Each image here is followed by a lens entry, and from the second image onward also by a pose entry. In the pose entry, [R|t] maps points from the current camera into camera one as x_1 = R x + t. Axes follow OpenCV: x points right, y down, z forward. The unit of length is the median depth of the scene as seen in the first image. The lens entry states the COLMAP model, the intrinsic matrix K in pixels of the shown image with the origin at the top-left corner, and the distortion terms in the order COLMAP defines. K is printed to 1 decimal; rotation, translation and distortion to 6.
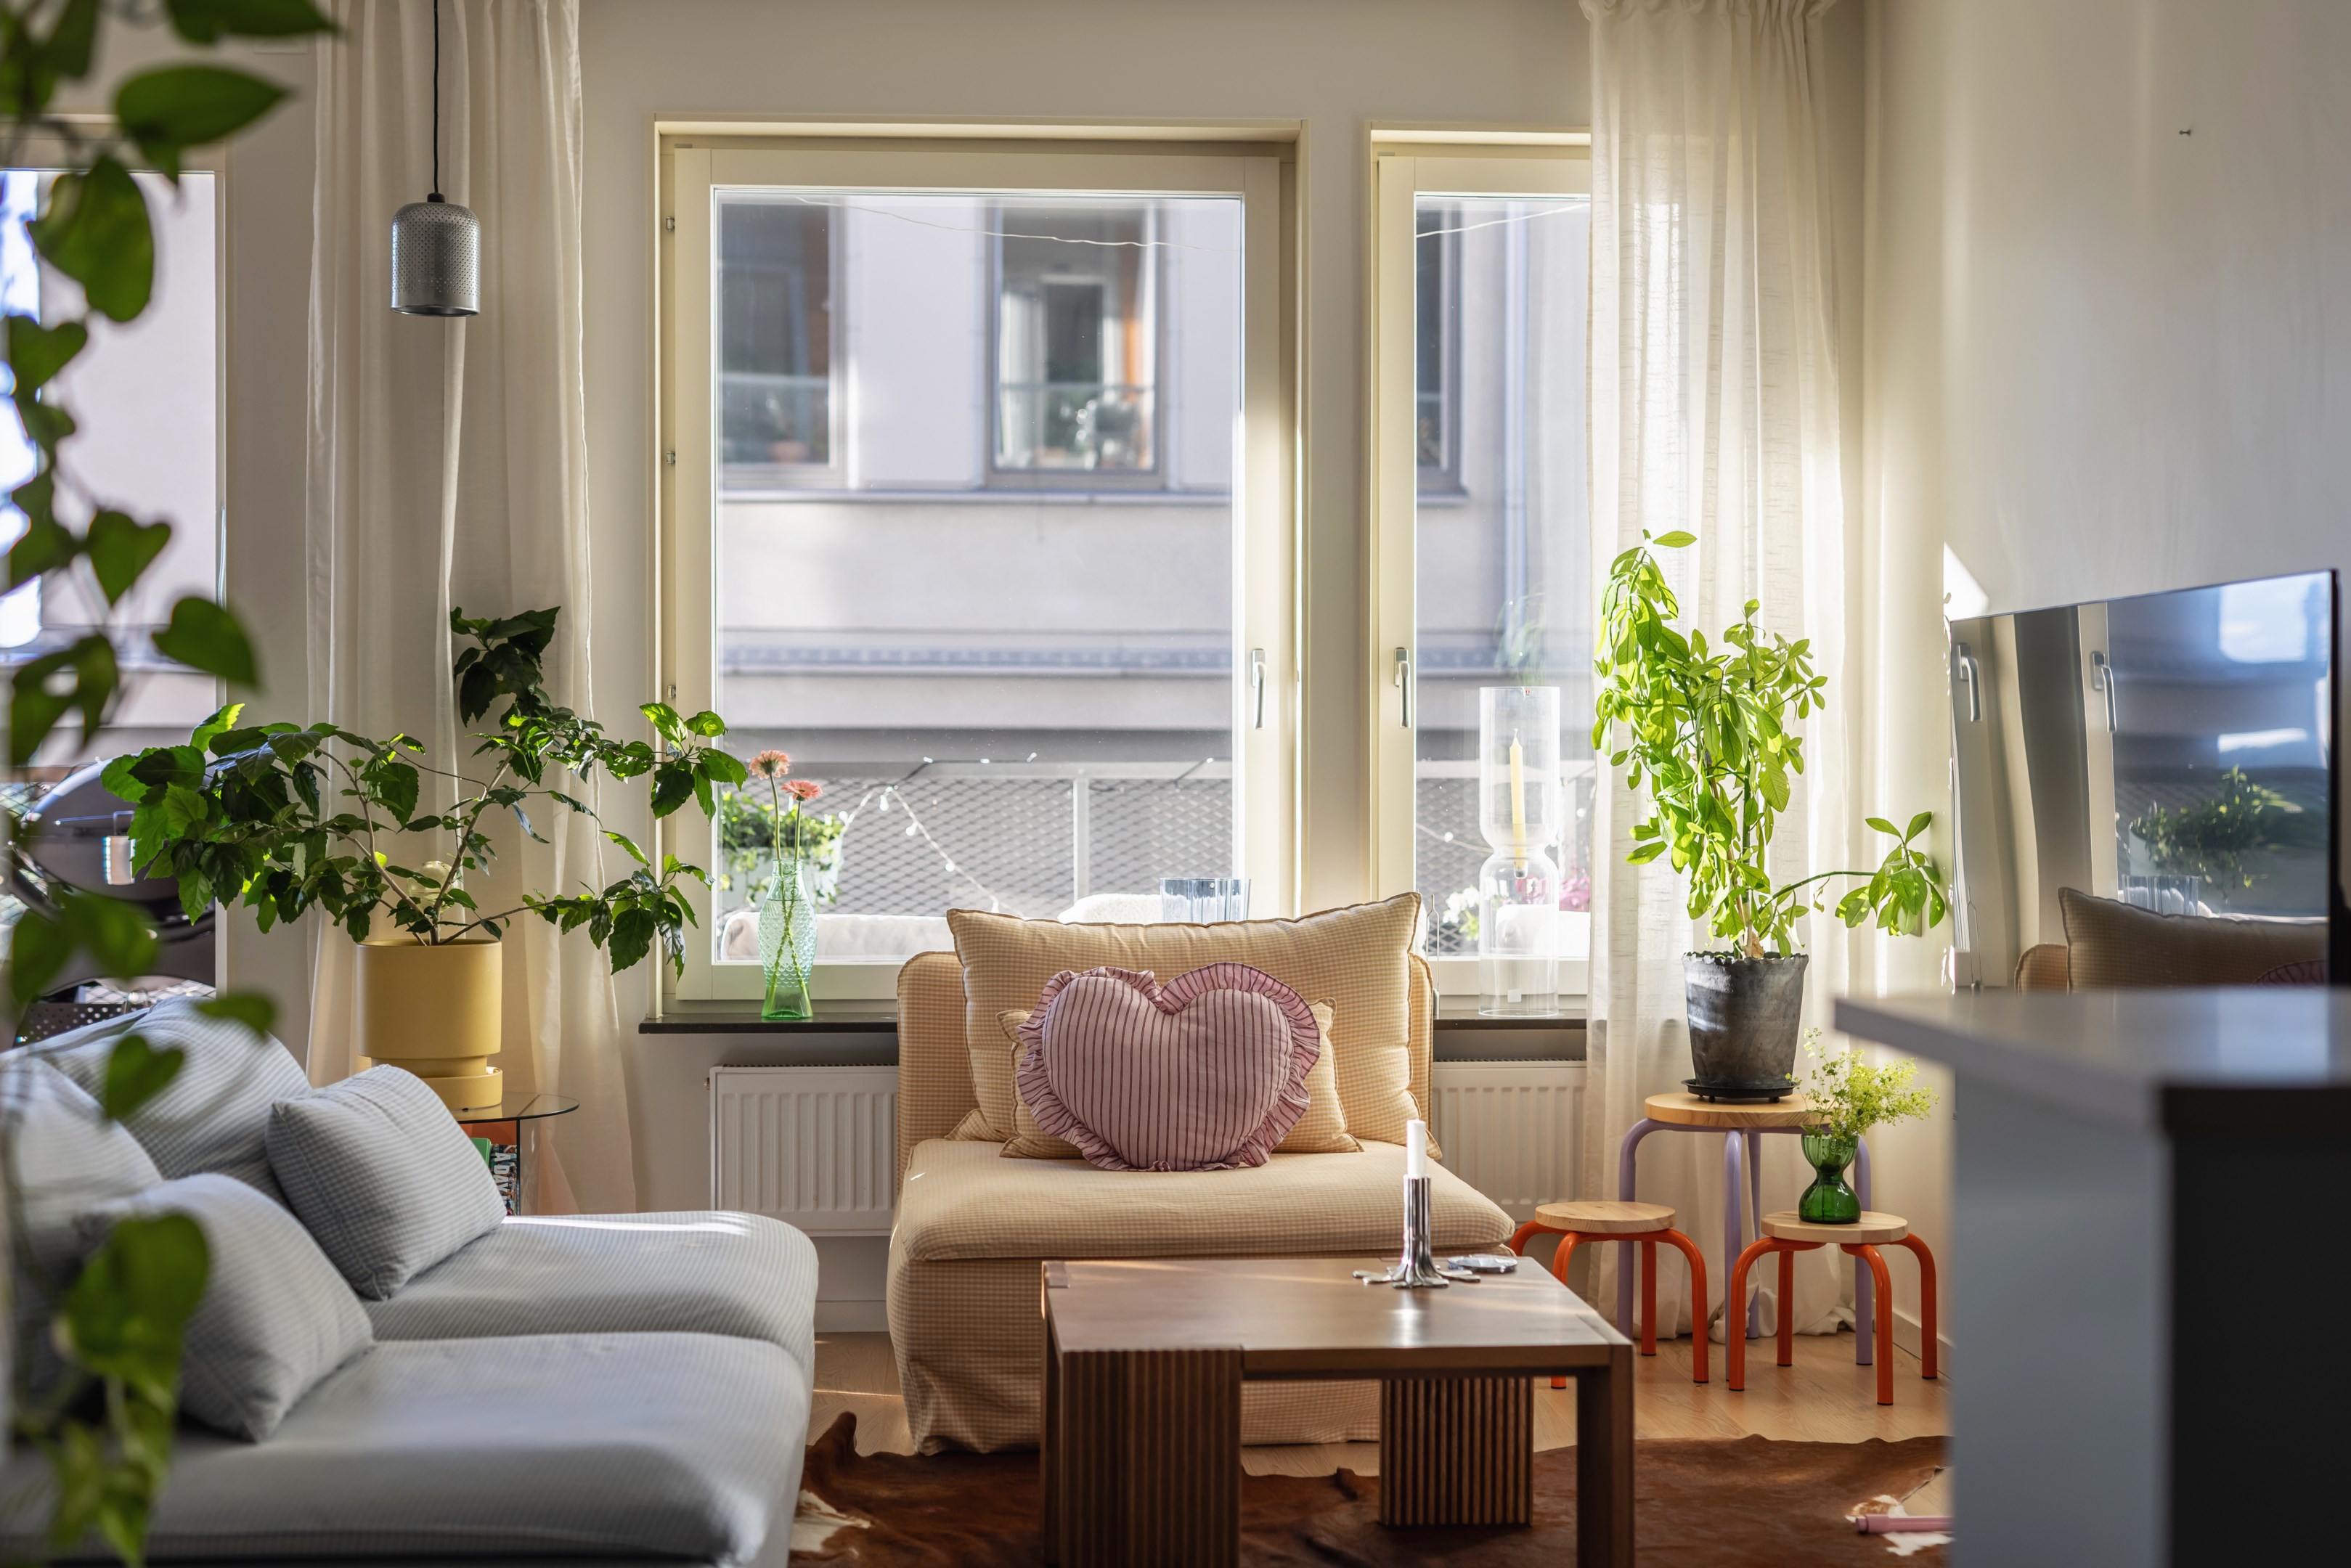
lens RADIAL K [[3396.8, 0, 1215.1], [0, 3396.8, 778.4], [0, 0, 1]] dist [-0.001703, 0.000000]
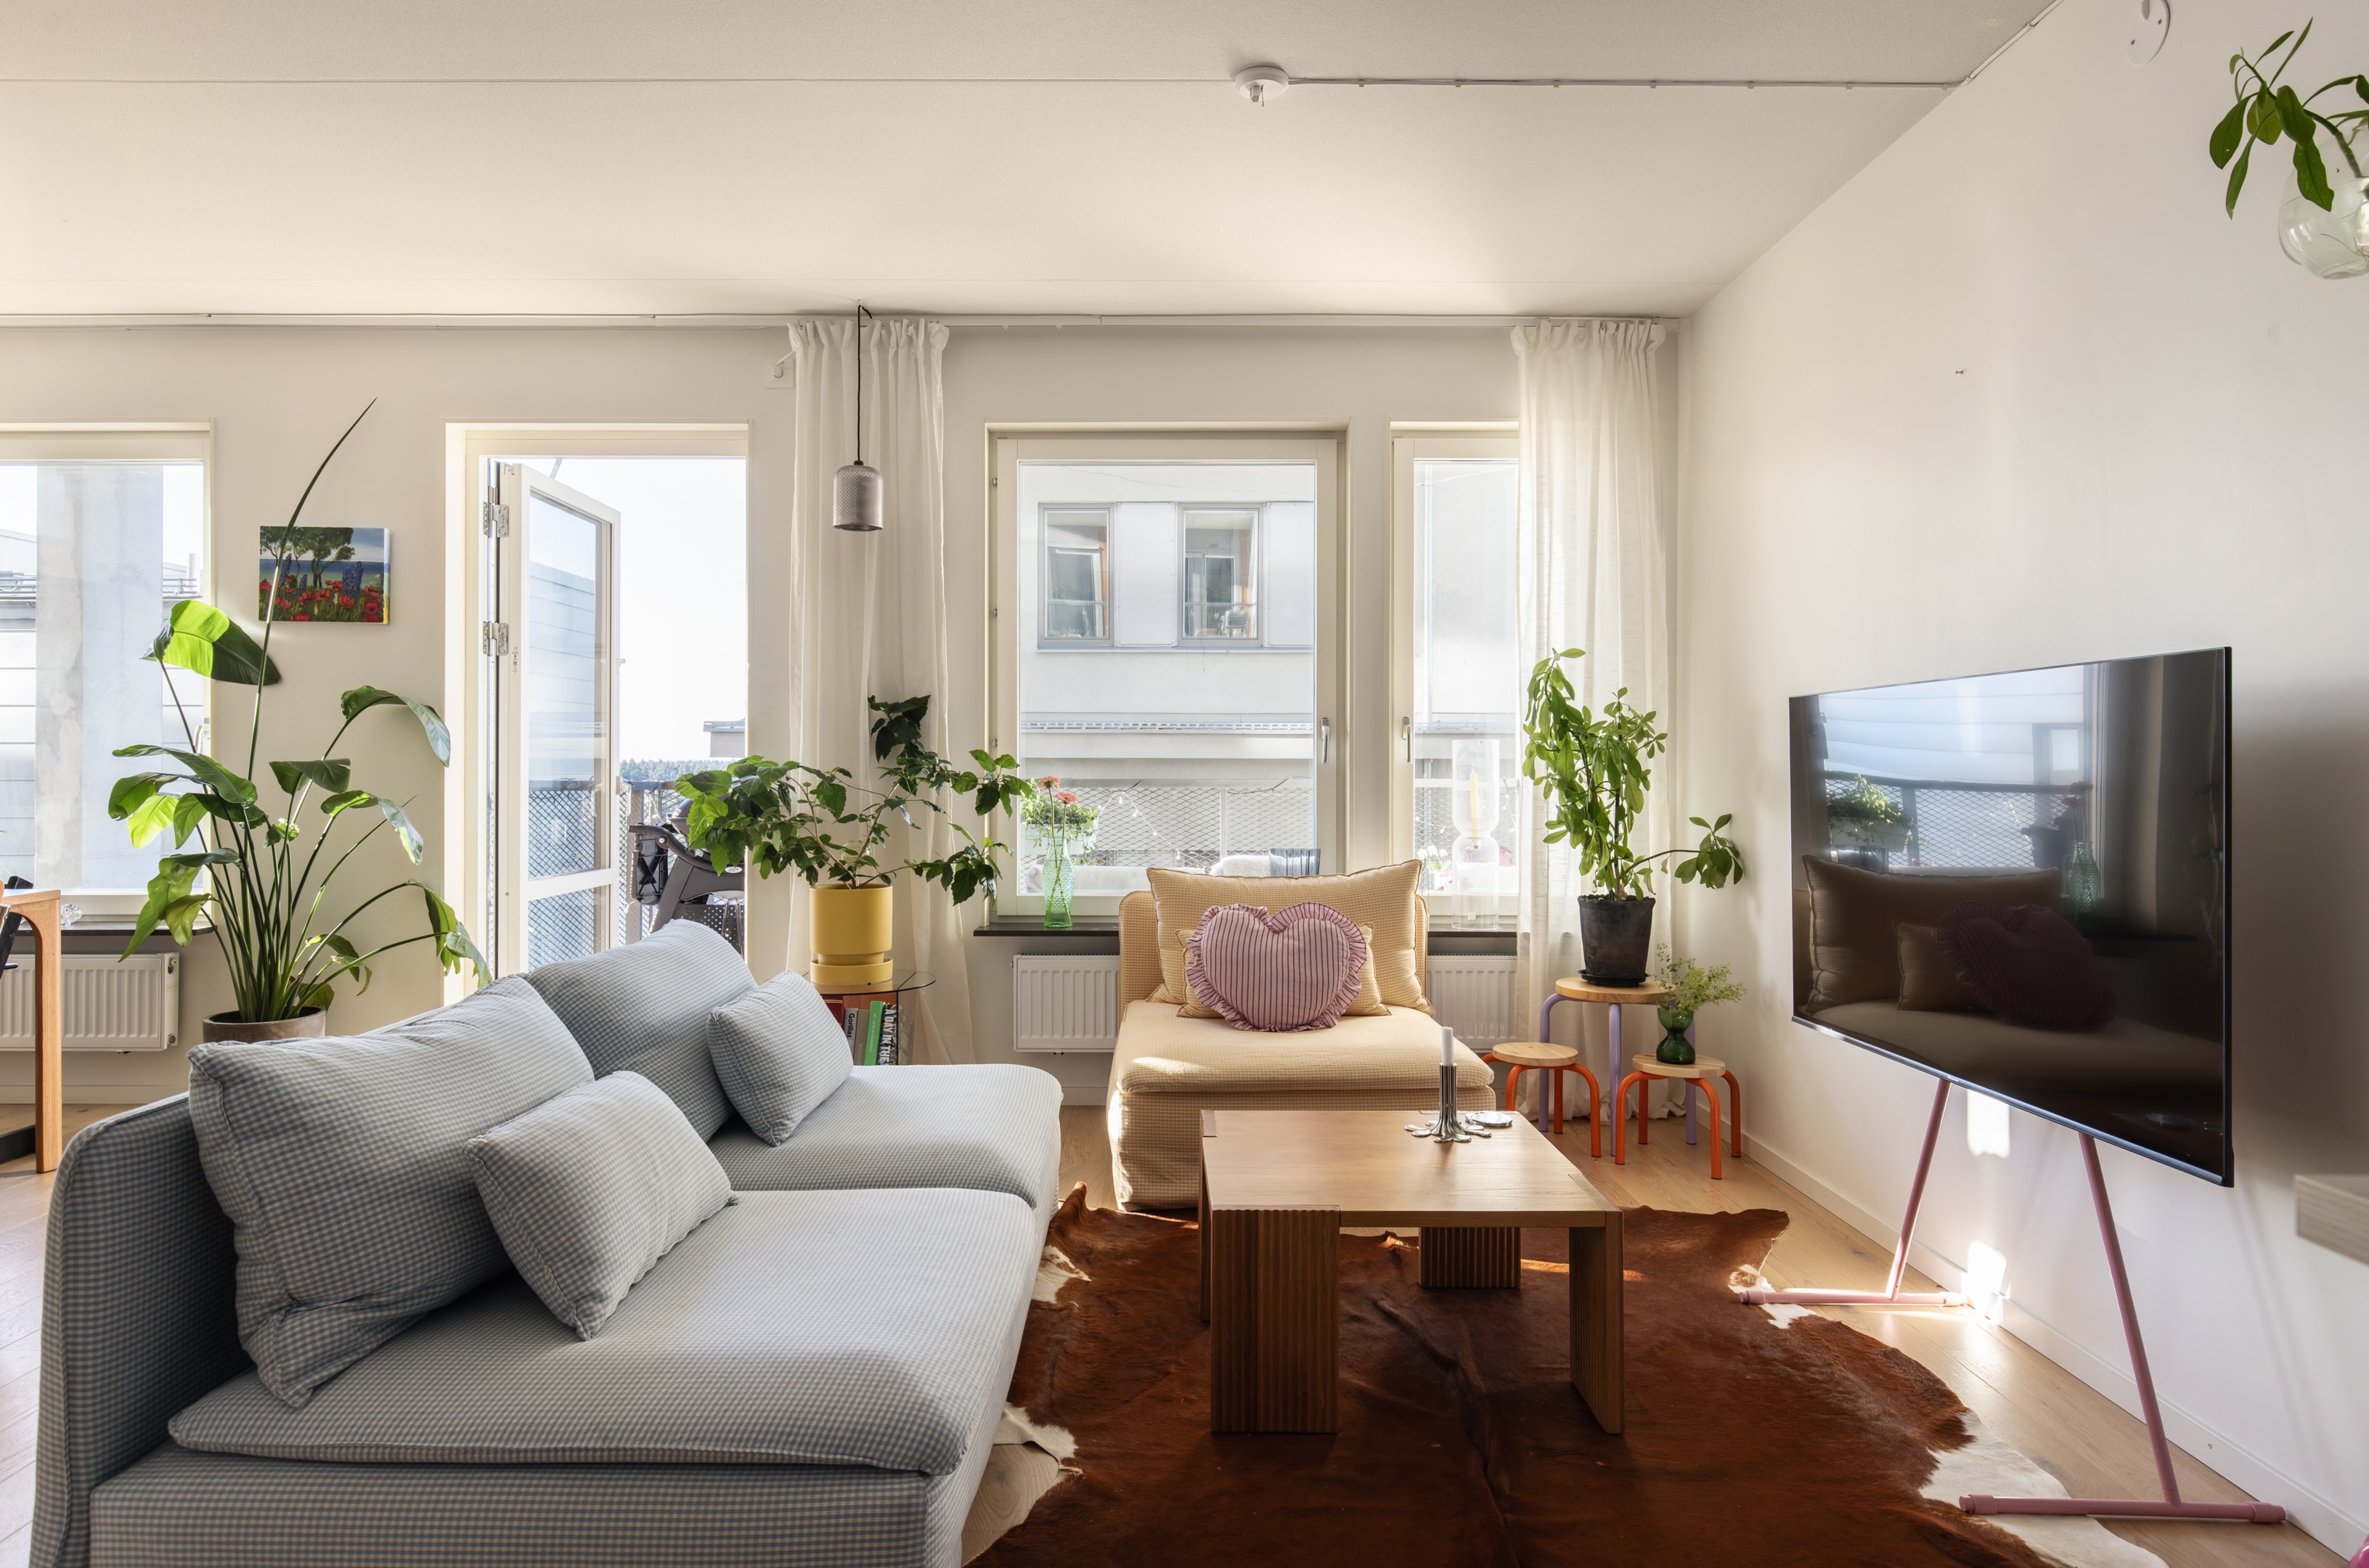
lens RADIAL K [[1402.0, 0, 1161.8], [0, 1402.0, 774.4], [0, 0, 1]] dist [0.004121, -0.002960]
pose [[0.996595, 0.000907, -0.082450, -0.012283], [-0.001254, 0.999991, -0.004165, -0.006371], [0.082446, 0.004254, 0.996586, 0.287623]]
